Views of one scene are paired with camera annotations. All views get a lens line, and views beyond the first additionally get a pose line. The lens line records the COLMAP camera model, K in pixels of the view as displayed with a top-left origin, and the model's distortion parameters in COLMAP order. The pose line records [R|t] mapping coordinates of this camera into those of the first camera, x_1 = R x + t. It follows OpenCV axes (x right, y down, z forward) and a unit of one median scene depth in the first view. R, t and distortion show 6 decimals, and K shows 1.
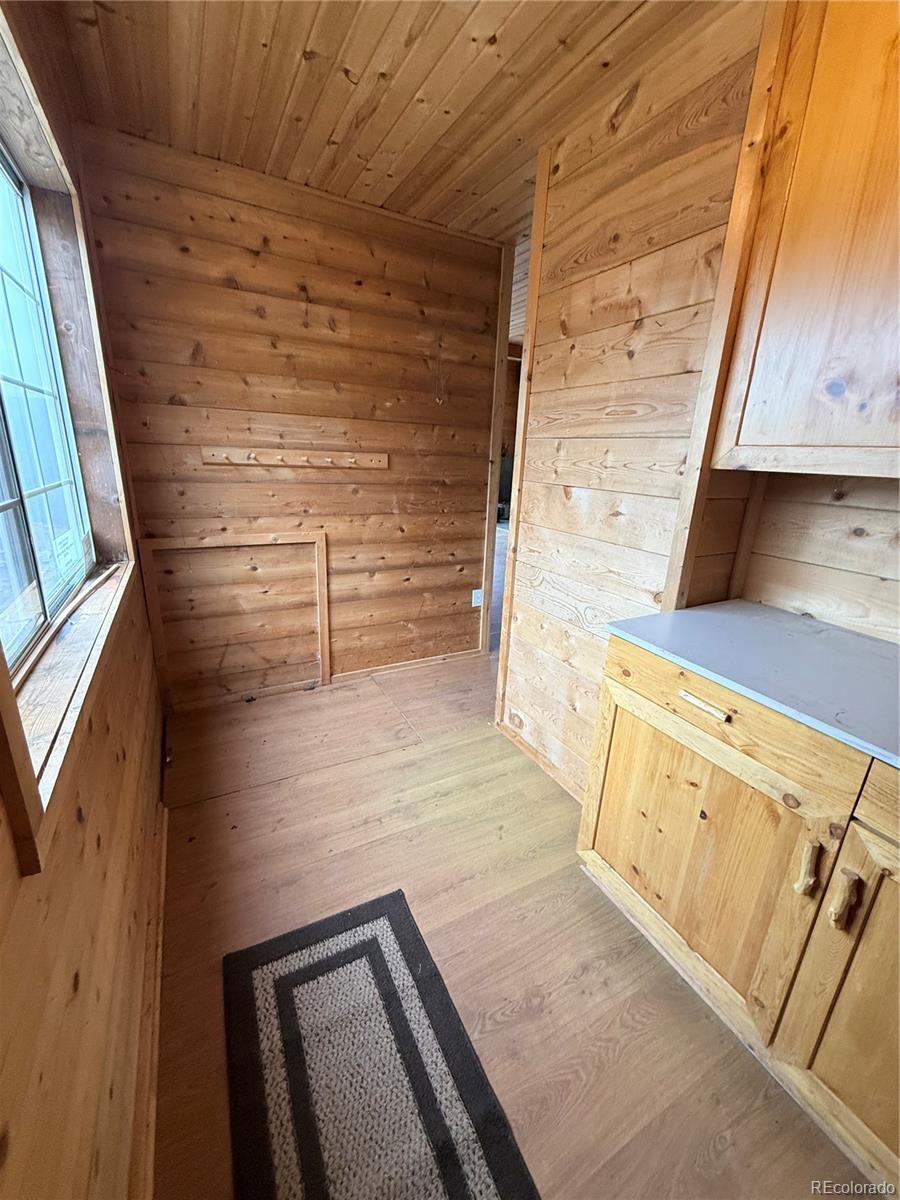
lens RADIAL K [[475.1, 0, 449.2], [0, 475.1, 597.6], [0, 0, 1]] dist [-0.003847, 0.000601]
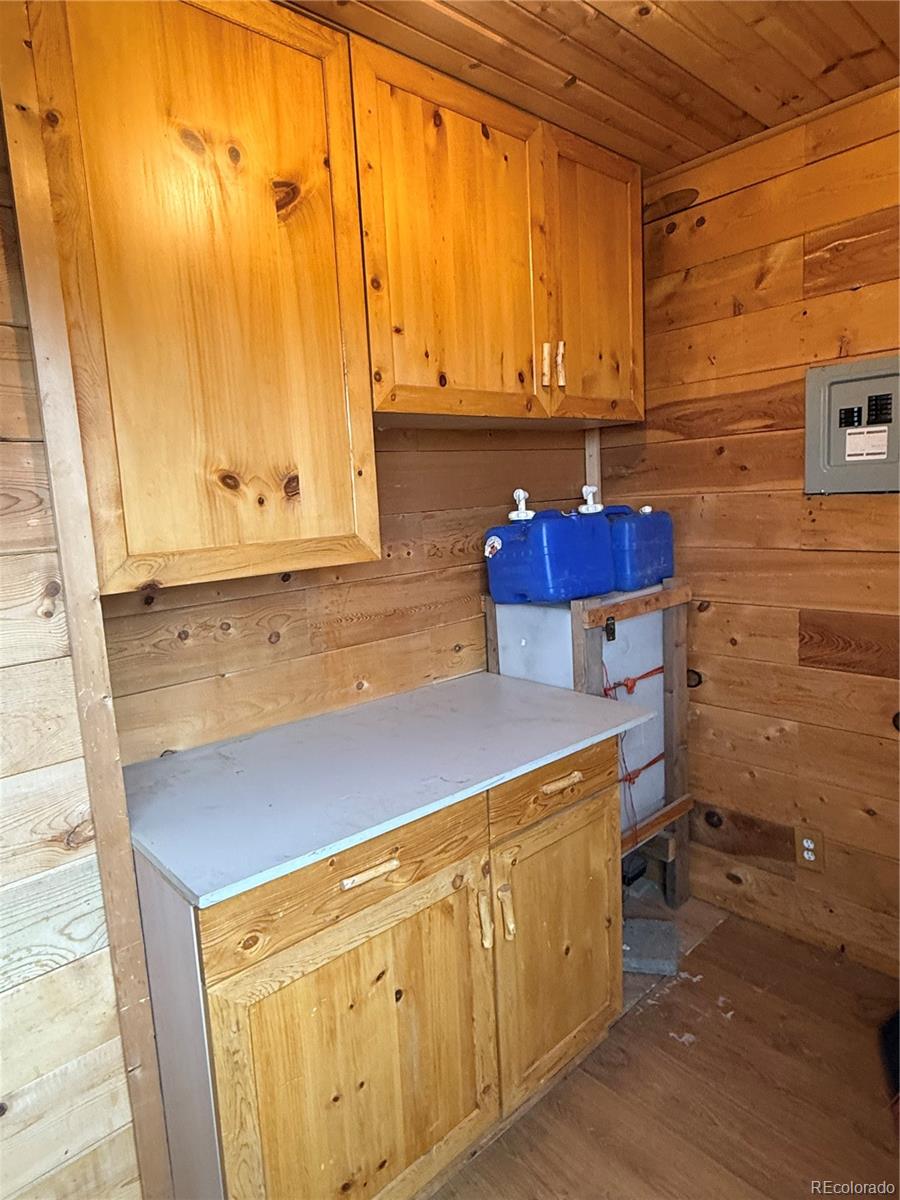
lens RADIAL K [[709.6, 0, 449.4], [0, 709.6, 599.3], [0, 0, 1]] dist [-0.001087, -0.000418]
pose [[-0.242280, -0.170617, 0.955087, -0.509274], [0.324565, 0.913445, 0.245512, -0.413096], [-0.914308, 0.369470, -0.165933, 0.888043]]
